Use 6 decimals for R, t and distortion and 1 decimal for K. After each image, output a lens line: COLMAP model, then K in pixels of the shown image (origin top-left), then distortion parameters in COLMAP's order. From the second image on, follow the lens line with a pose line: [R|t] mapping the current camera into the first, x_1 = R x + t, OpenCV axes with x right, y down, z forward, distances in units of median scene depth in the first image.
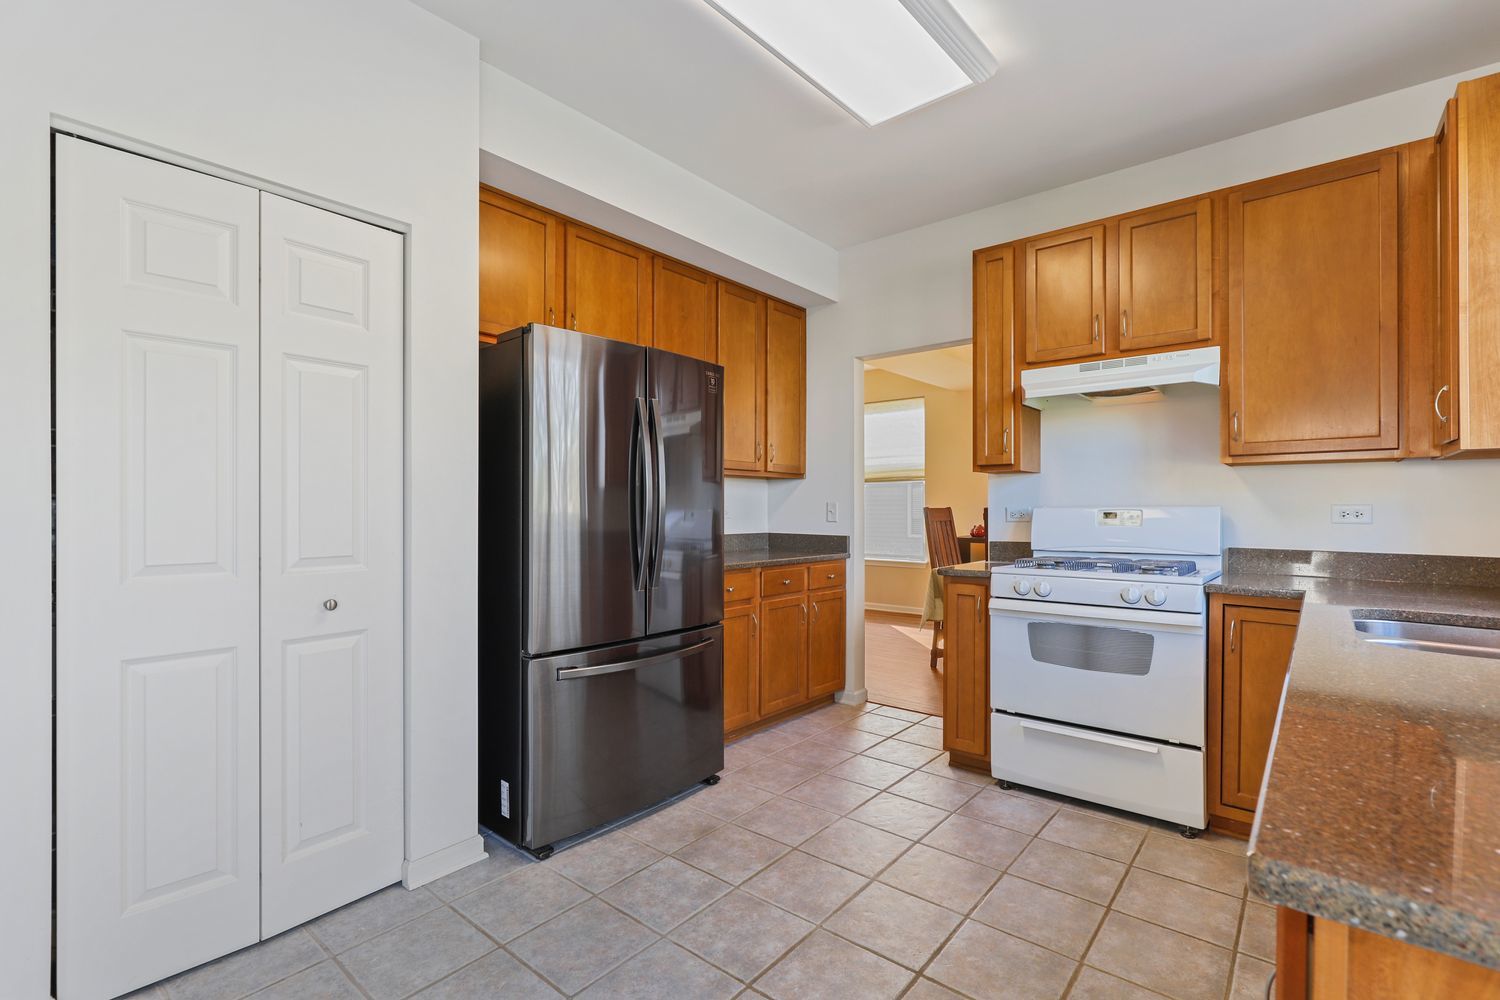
lens RADIAL K [[677.9, 0, 761.6], [0, 677.9, 506.0], [0, 0, 1]] dist [-0.000804, -0.000098]
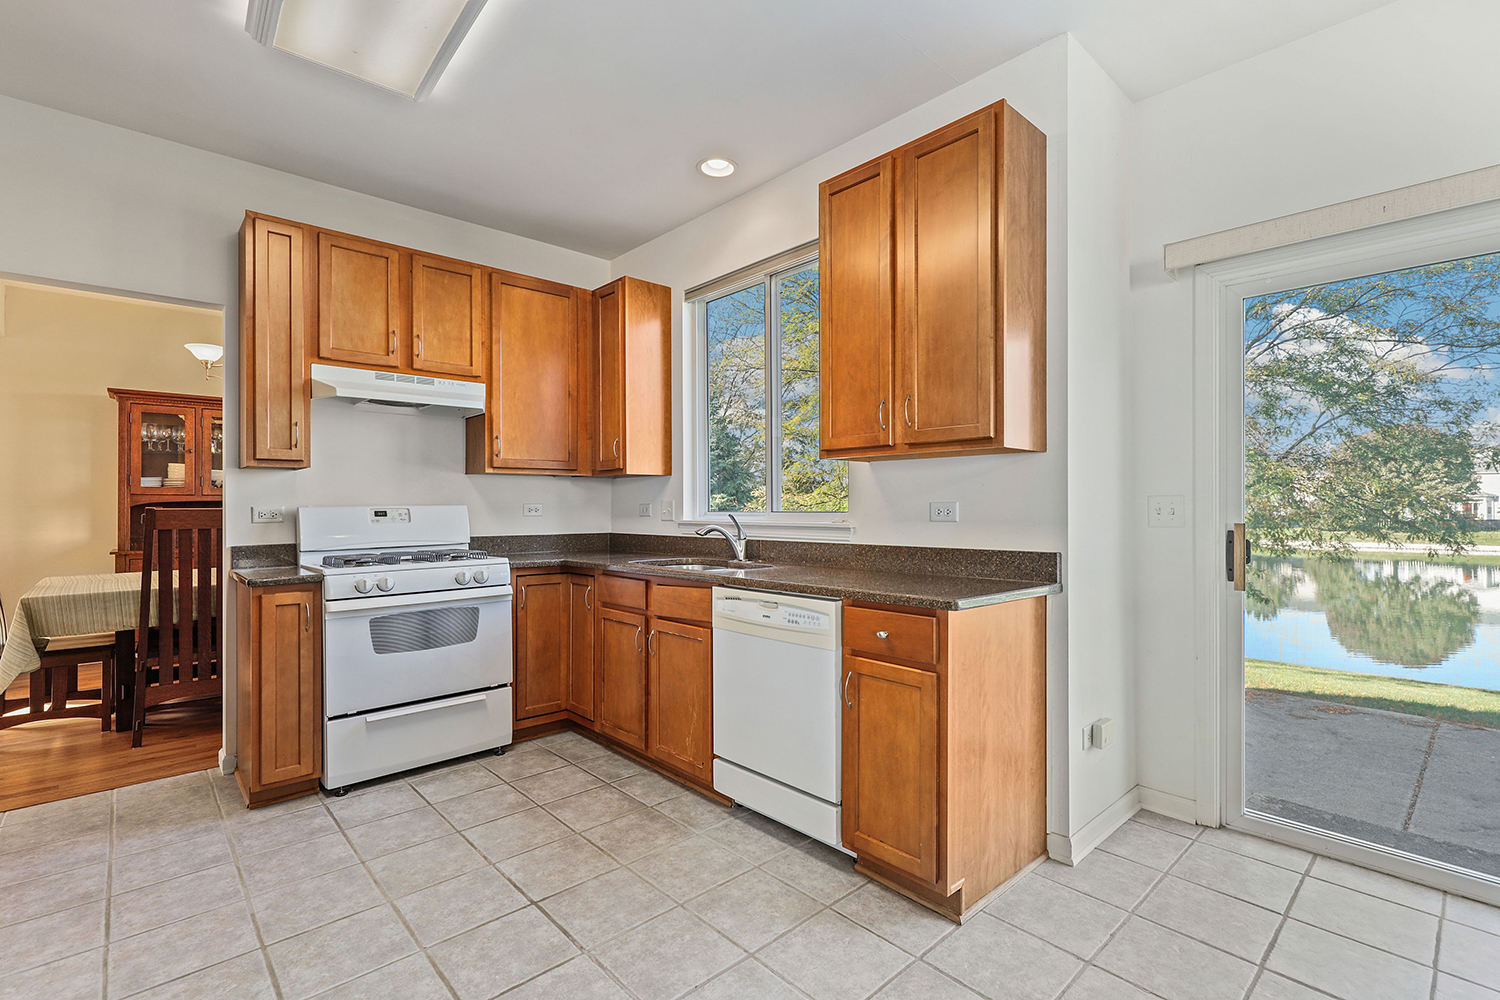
lens RADIAL K [[677.9, 0, 761.6], [0, 677.9, 506.0], [0, 0, 1]] dist [-0.000804, -0.000098]
pose [[0.131260, -0.003426, 0.991342, -0.545676], [0.001745, 0.999993, 0.003225, -0.001037], [-0.991346, 0.001307, 0.131265, 0.282232]]
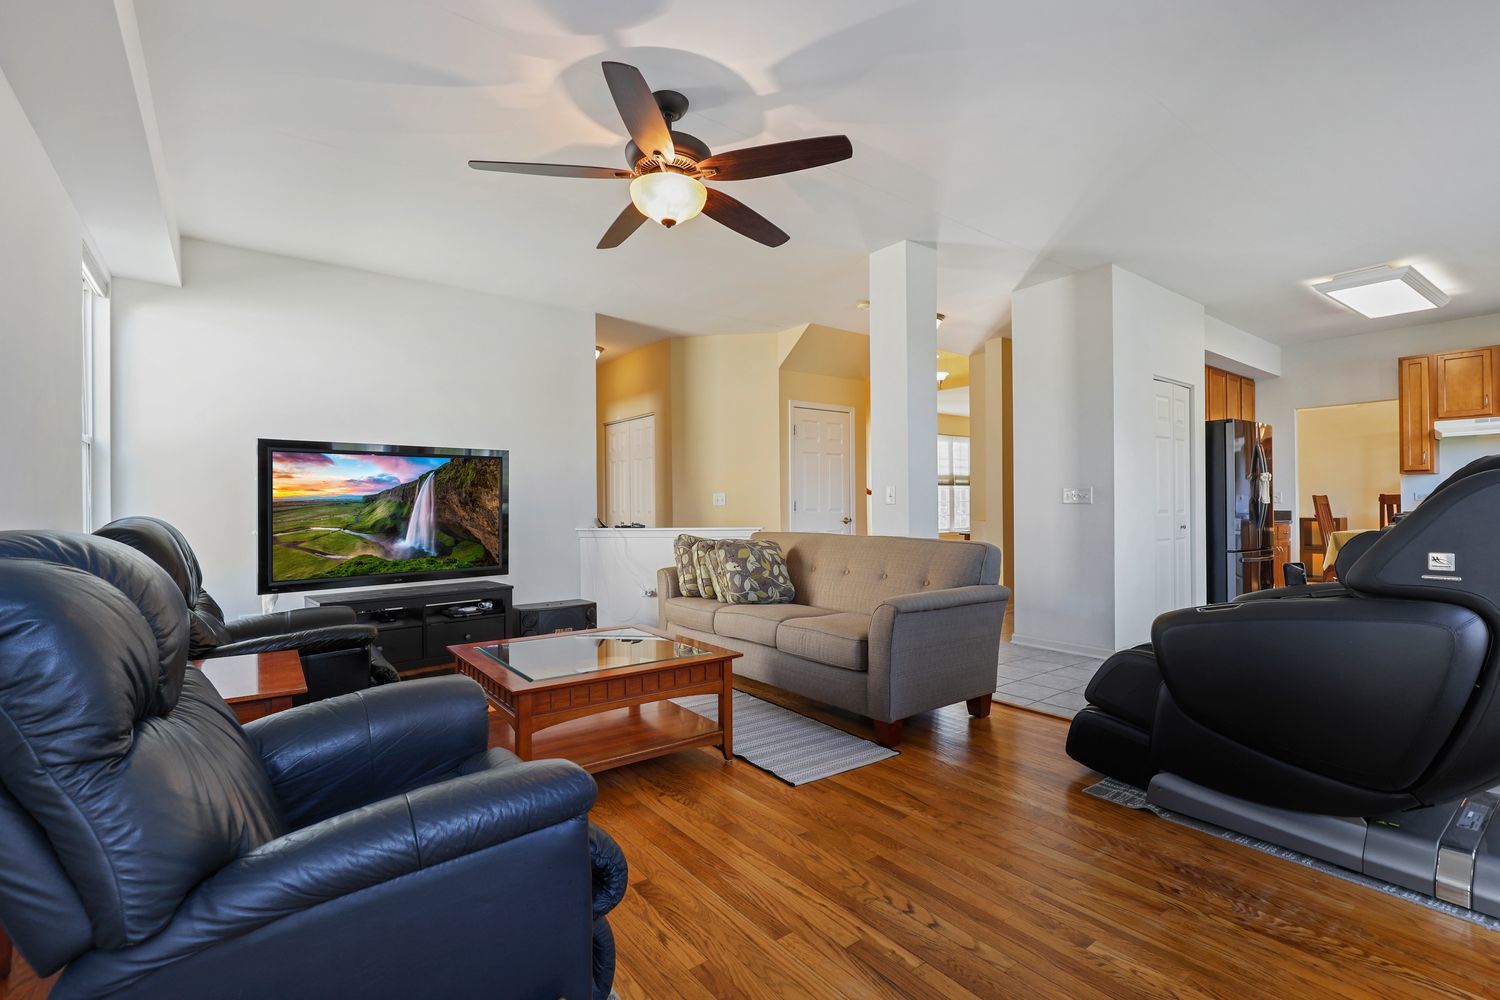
lens RADIAL K [[677.9, 0, 761.6], [0, 677.9, 506.0], [0, 0, 1]] dist [-0.000804, -0.000098]
pose [[0.974940, -0.009610, -0.222260, -1.208547], [0.010298, 0.999945, 0.001937, 0.021015], [0.222229, -0.004178, 0.974986, -1.494436]]
